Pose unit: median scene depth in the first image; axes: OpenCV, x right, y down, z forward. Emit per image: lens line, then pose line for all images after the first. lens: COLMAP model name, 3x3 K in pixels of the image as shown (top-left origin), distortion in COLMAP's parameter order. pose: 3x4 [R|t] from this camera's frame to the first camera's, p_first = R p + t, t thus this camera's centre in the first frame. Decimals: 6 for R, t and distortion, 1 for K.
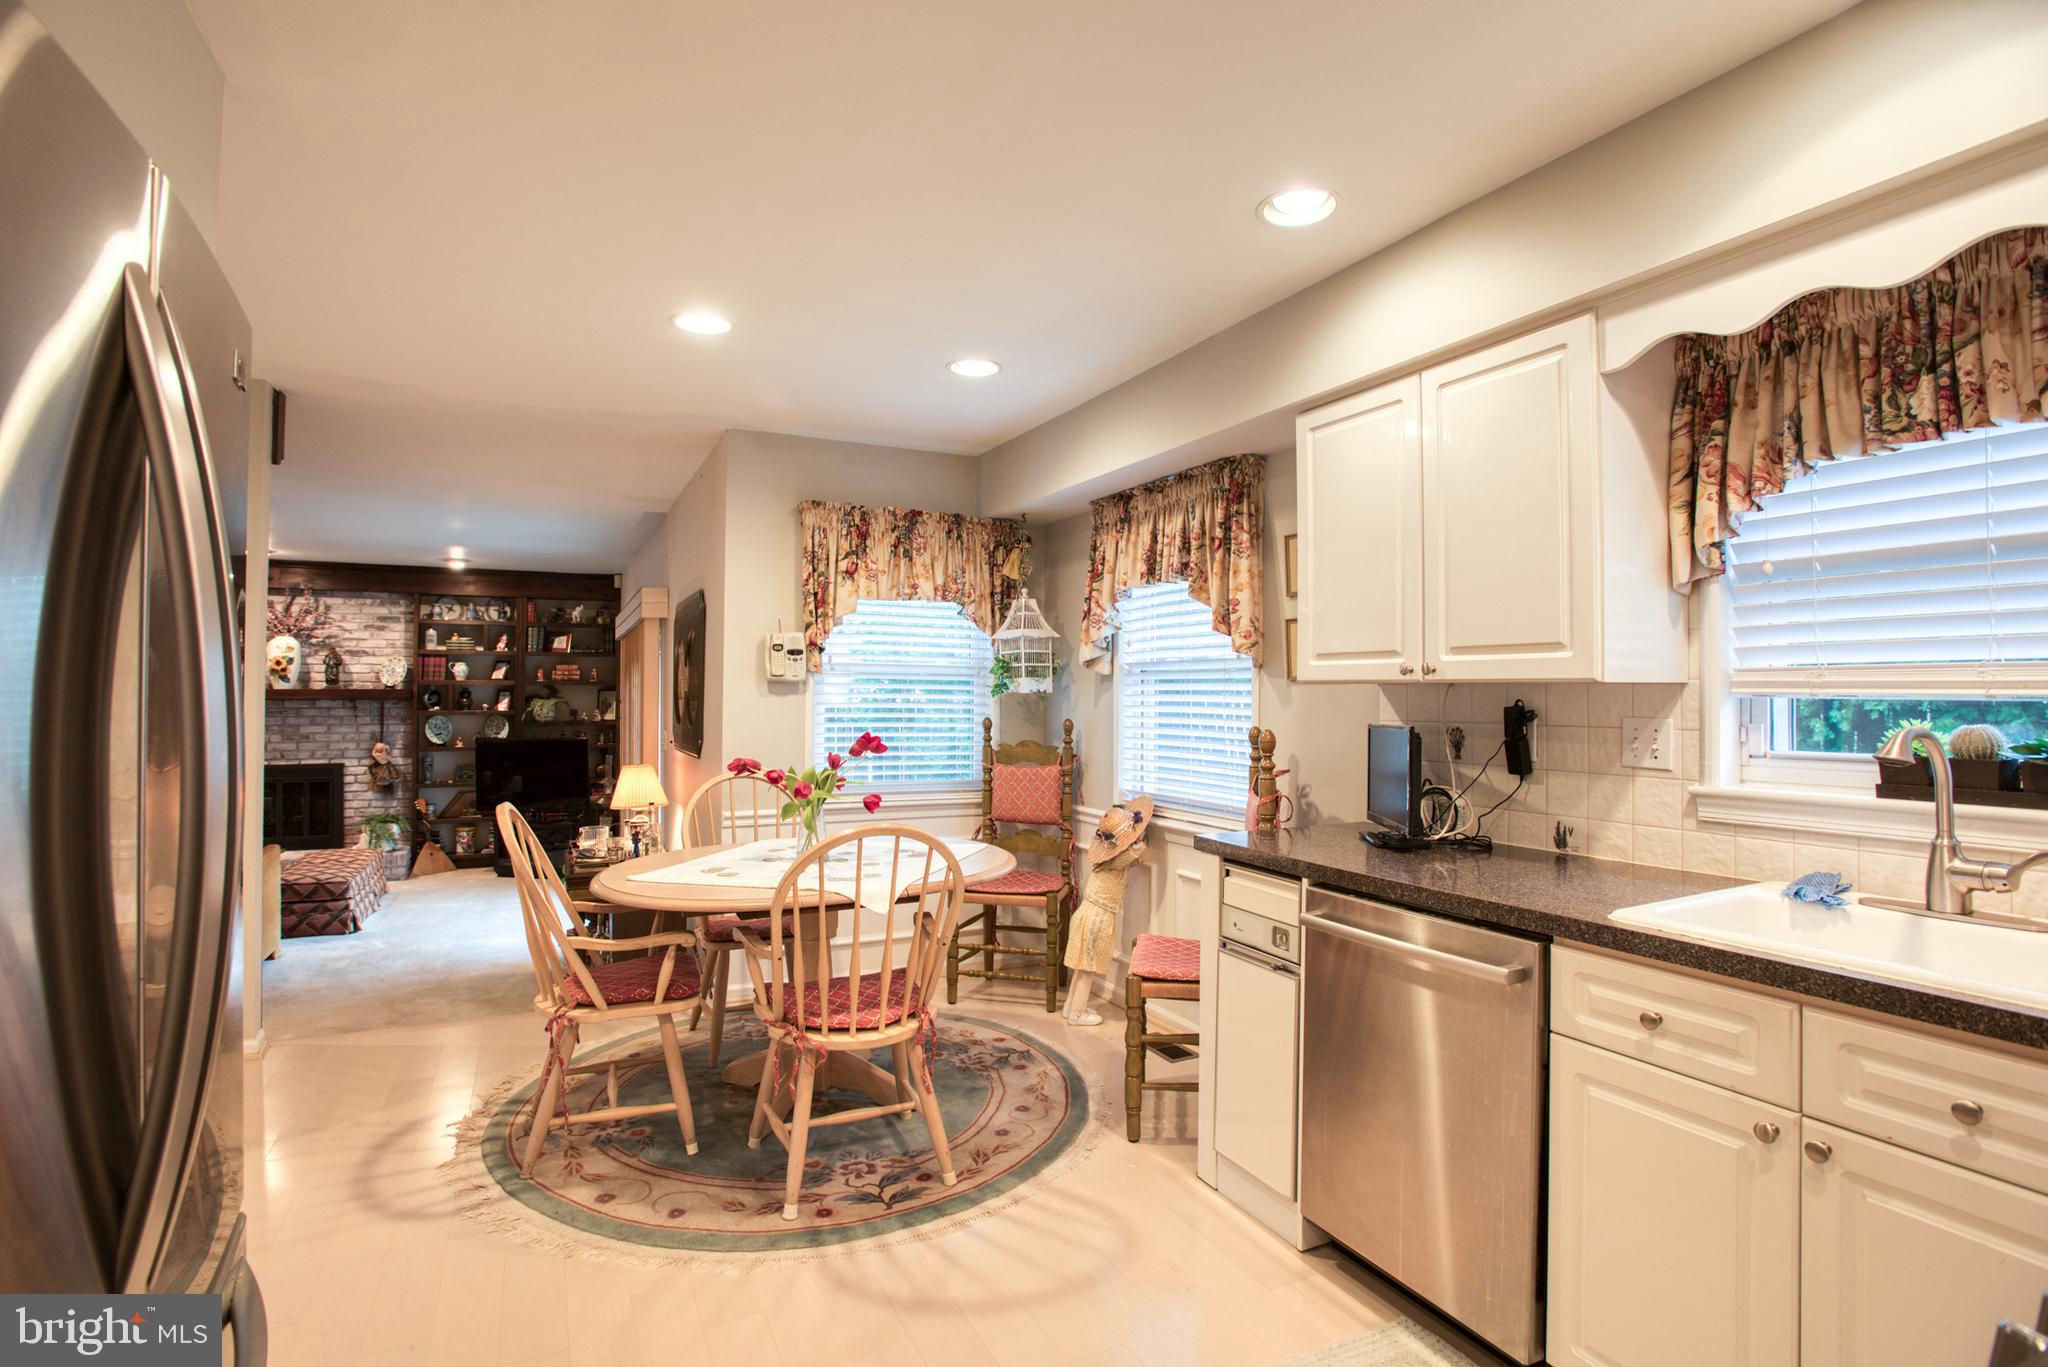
lens RADIAL K [[994.5, 0, 1019.1], [0, 994.5, 674.3], [0, 0, 1]] dist [-0.066318, 0.025695]
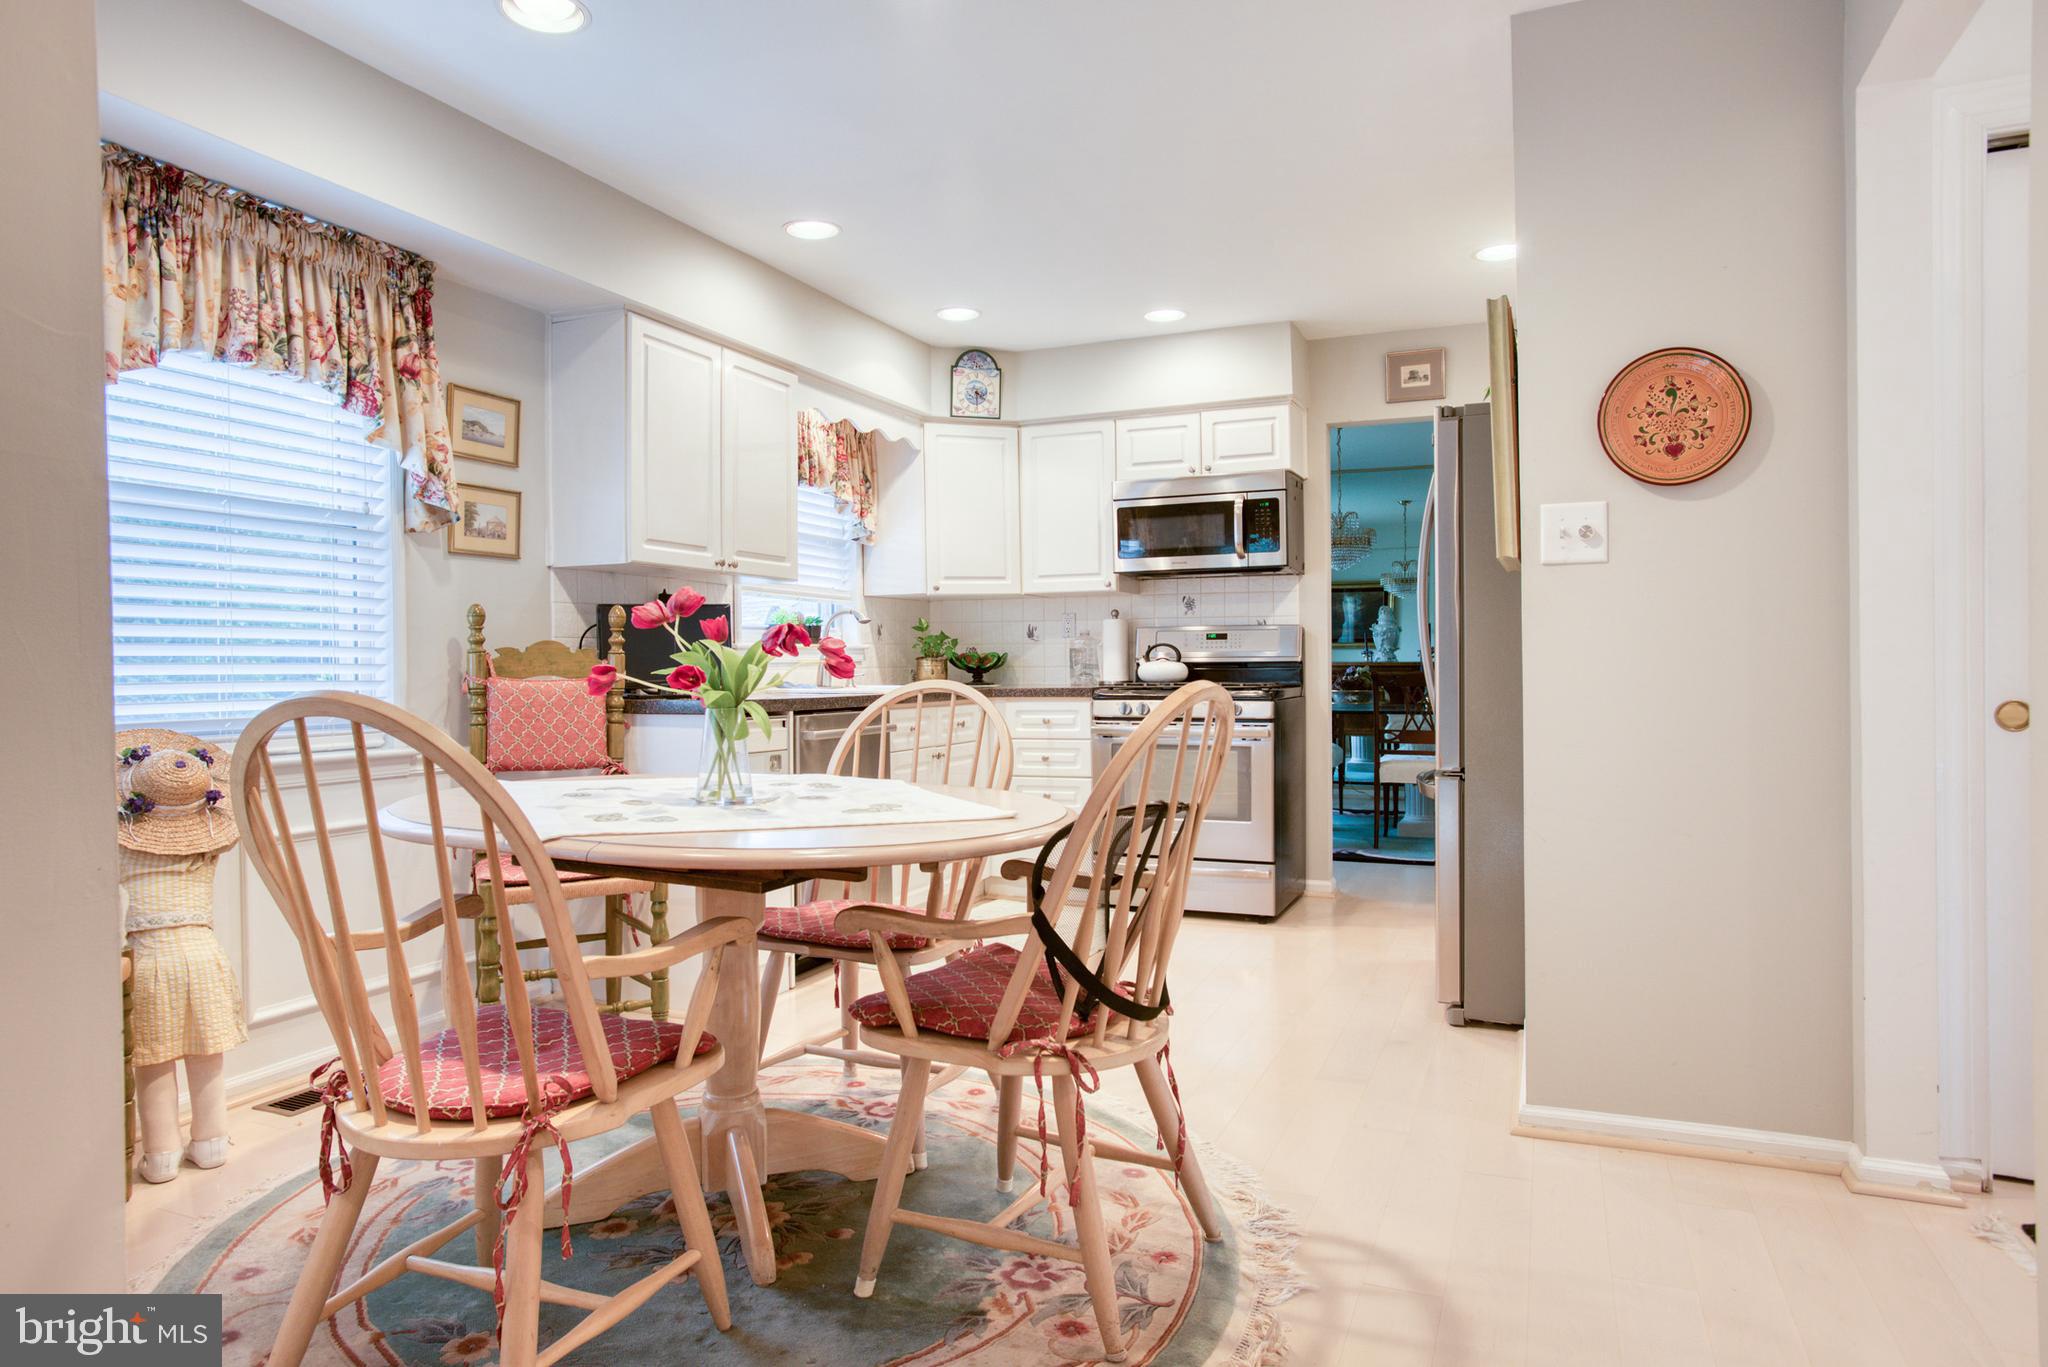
lens RADIAL K [[1234.3, 0, 1022.6], [0, 1234.3, 673.8], [0, 0, 1]] dist [-0.019123, 0.002514]
pose [[-0.647506, -0.001856, 0.762058, -1.300873], [-0.008157, 0.999957, -0.004495, 0.169823], [-0.762017, -0.009126, -0.647493, 1.981677]]
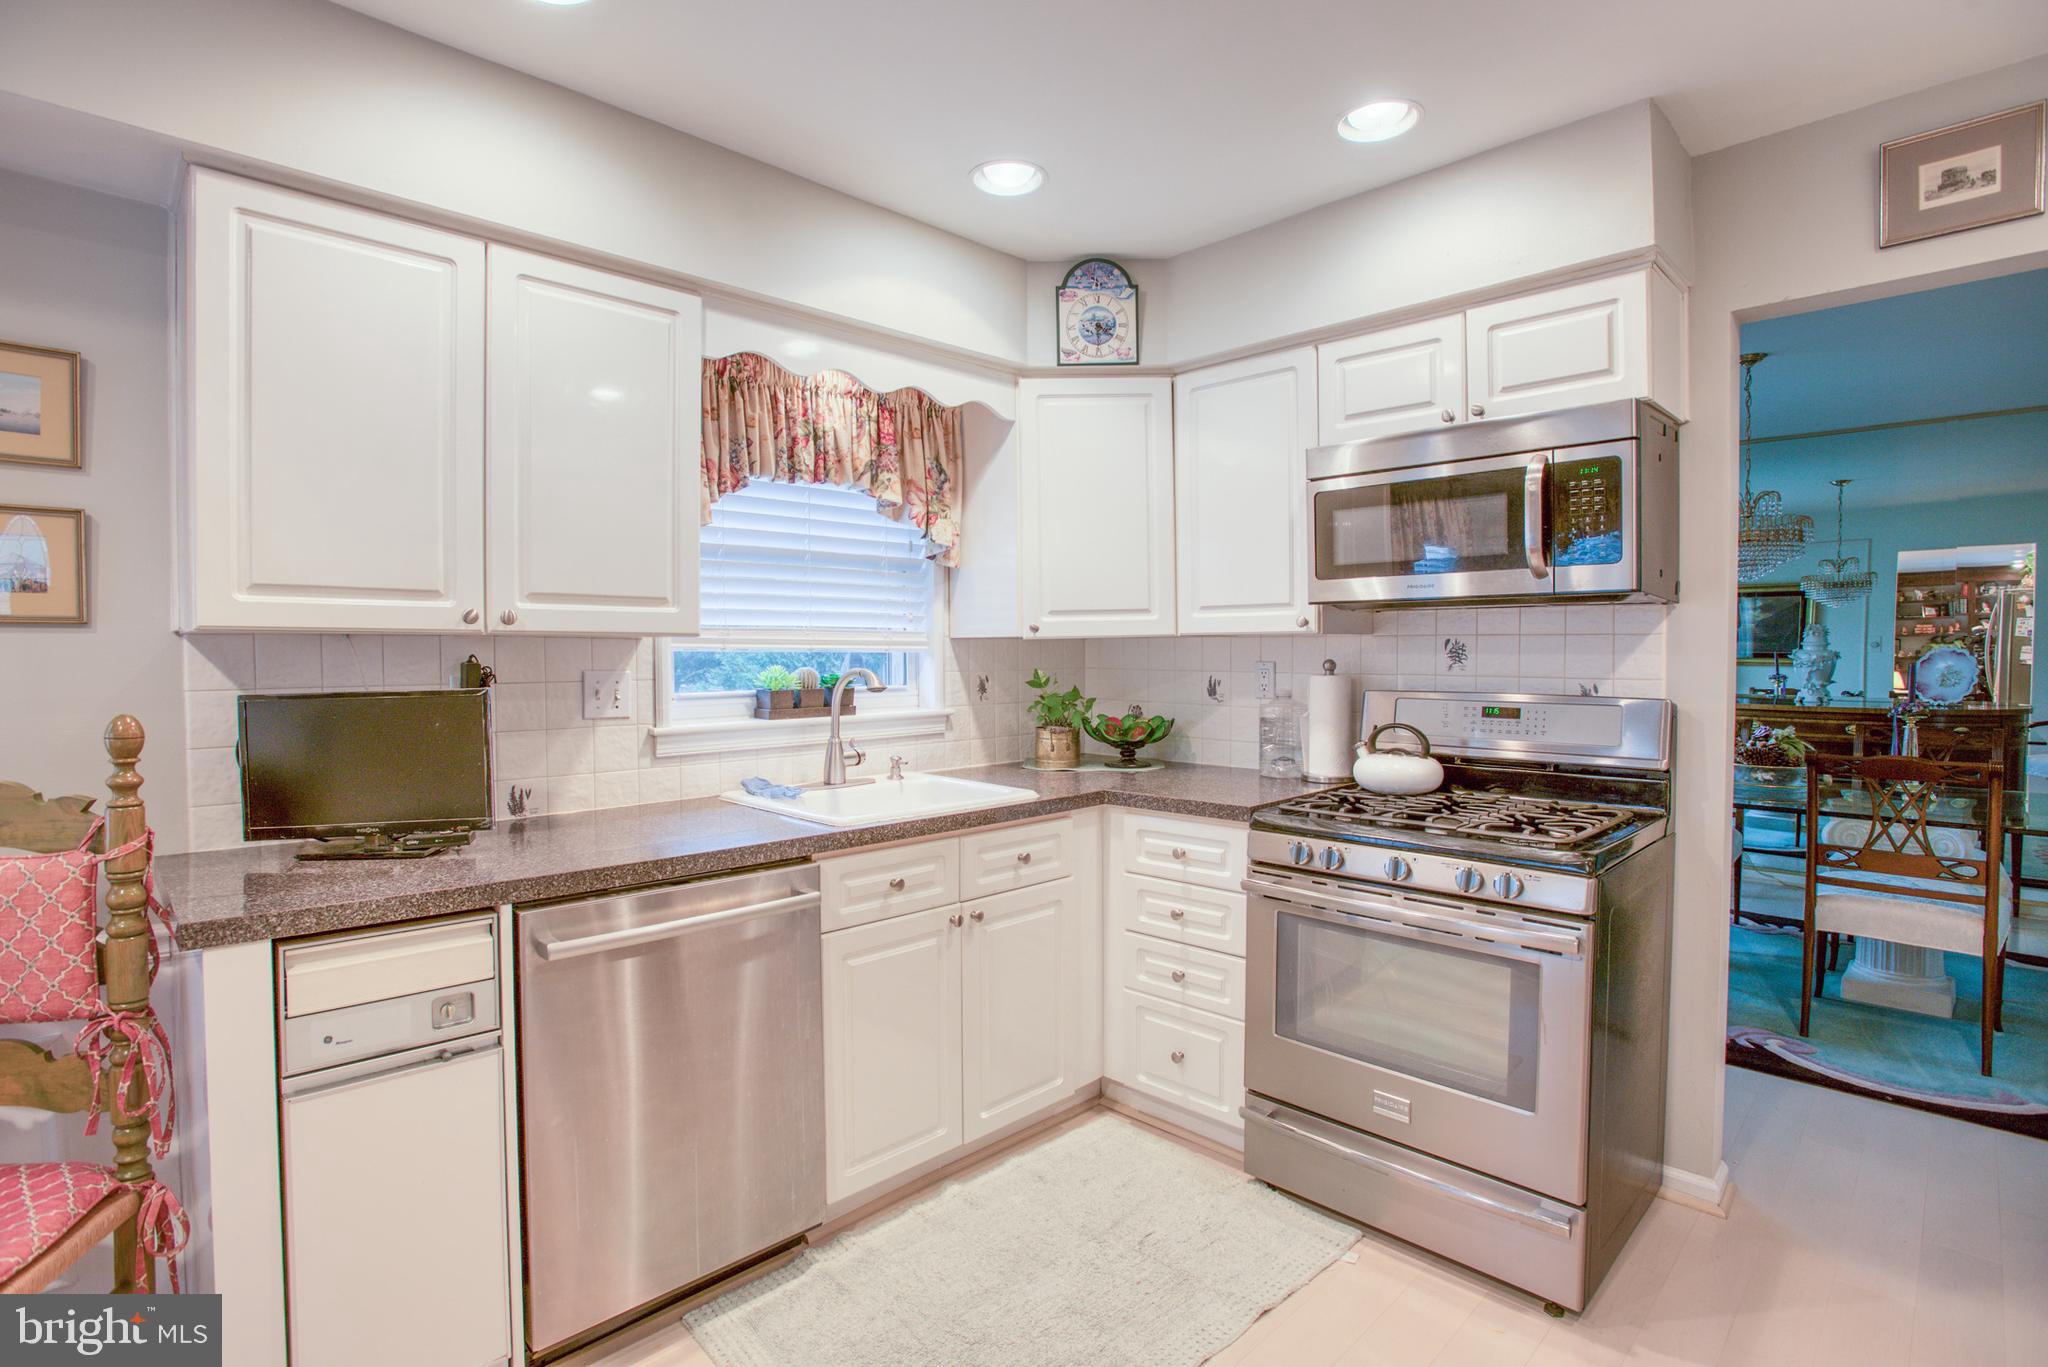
lens RADIAL K [[994.5, 0, 1019.9], [0, 994.5, 676.2], [0, 0, 1]] dist [-0.066318, 0.025695]
pose [[-0.315925, -0.026047, 0.948427, -0.527422], [-0.017345, 0.999615, 0.021675, 0.019927], [-0.948626, -0.009603, -0.316255, 0.924501]]
